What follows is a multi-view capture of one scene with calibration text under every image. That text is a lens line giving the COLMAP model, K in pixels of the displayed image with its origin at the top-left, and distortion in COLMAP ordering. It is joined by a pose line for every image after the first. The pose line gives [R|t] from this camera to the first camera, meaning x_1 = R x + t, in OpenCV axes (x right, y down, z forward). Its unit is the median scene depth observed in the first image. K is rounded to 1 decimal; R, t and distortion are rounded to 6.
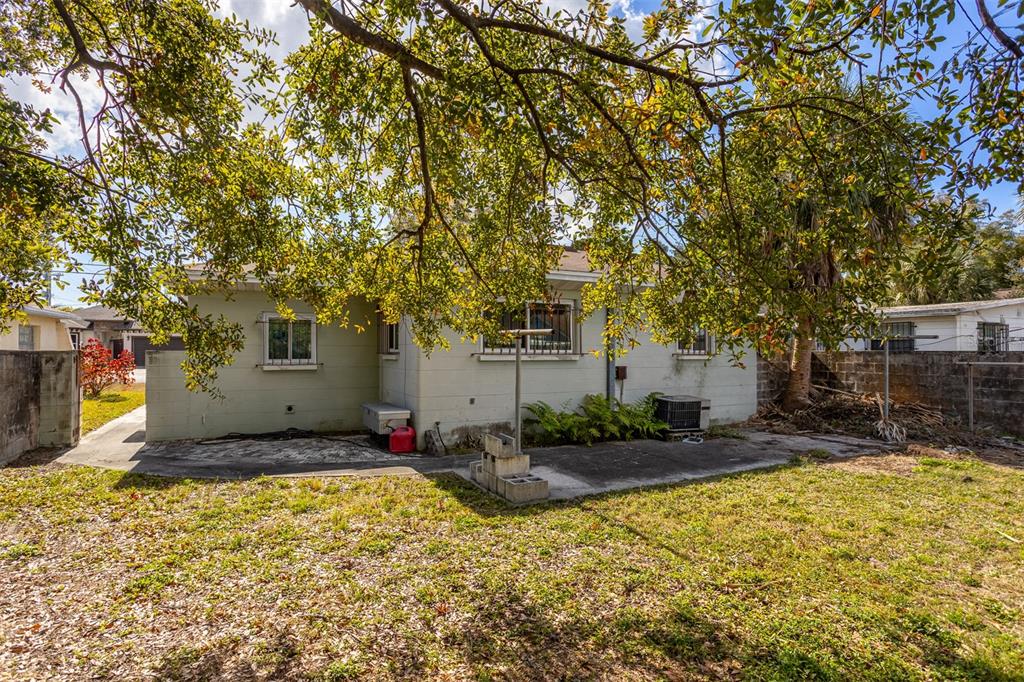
lens RADIAL K [[540.3, 0, 512.0], [0, 540.3, 341.0], [0, 0, 1]] dist [-0.065867, 0.046317]
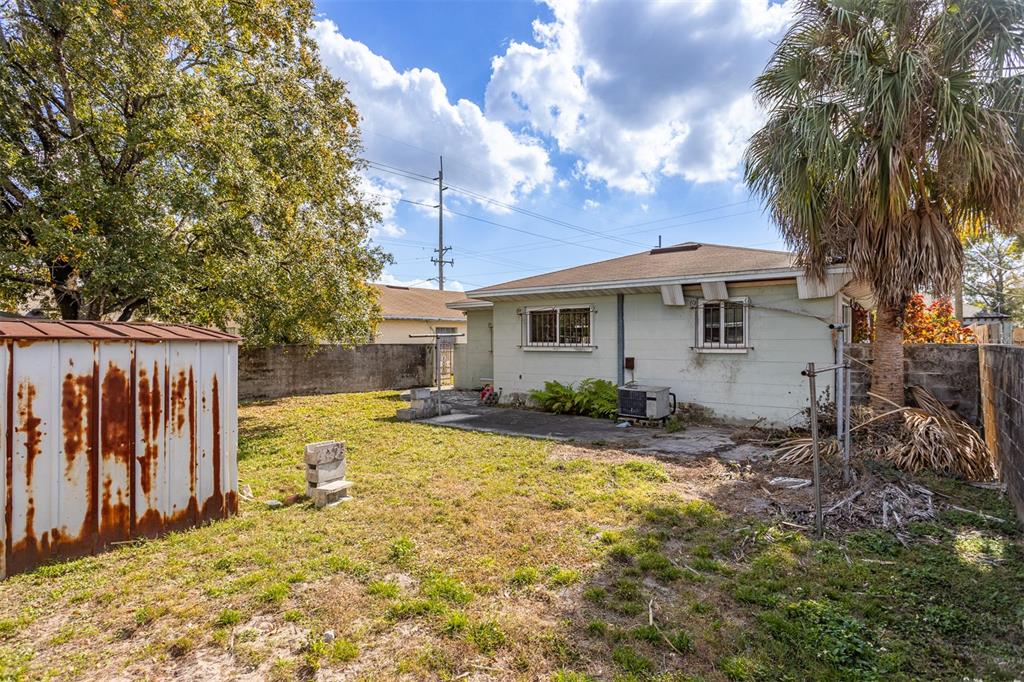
lens RADIAL K [[540.3, 0, 512.0], [0, 540.3, 341.0], [0, 0, 1]] dist [-0.065867, 0.046317]
pose [[0.415670, -0.002465, -0.909512, 1.192545], [0.022144, 0.999727, 0.007411, -0.002148], [0.909246, -0.023220, 0.415611, 0.310938]]
